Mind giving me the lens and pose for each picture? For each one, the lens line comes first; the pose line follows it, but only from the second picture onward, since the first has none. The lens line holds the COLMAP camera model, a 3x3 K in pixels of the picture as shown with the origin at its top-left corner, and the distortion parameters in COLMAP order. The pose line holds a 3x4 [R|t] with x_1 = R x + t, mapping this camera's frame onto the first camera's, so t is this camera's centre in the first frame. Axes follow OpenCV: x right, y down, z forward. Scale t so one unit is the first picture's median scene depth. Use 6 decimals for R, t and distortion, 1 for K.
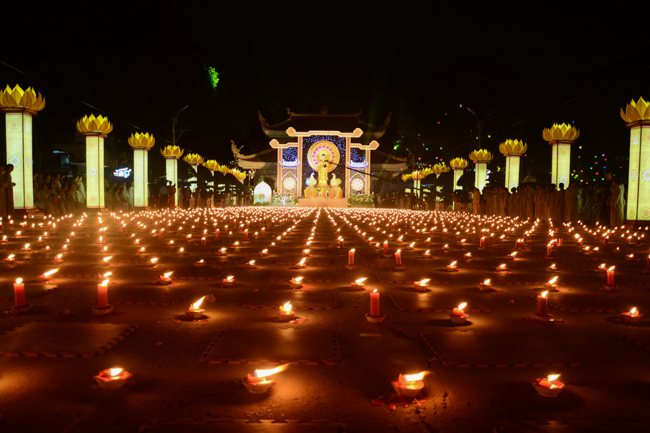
lens RADIAL K [[496.5, 0, 325.0], [0, 496.5, 216.5], [0, 0, 1]] dist [-0.121069, 0.004898]
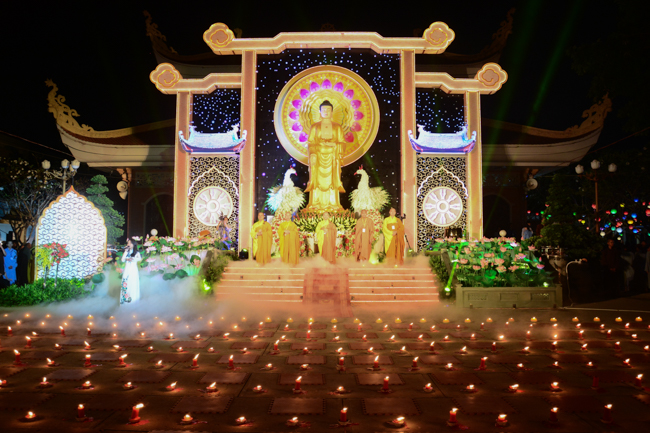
lens RADIAL K [[496.5, 0, 325.0], [0, 496.5, 216.5], [0, 0, 1]] dist [-0.121069, 0.004898]
pose [[0.999928, -0.012003, -0.000437, -0.004462], [0.011923, 0.996333, -0.084723, -0.034780], [0.001452, 0.084712, 0.996404, 0.707668]]
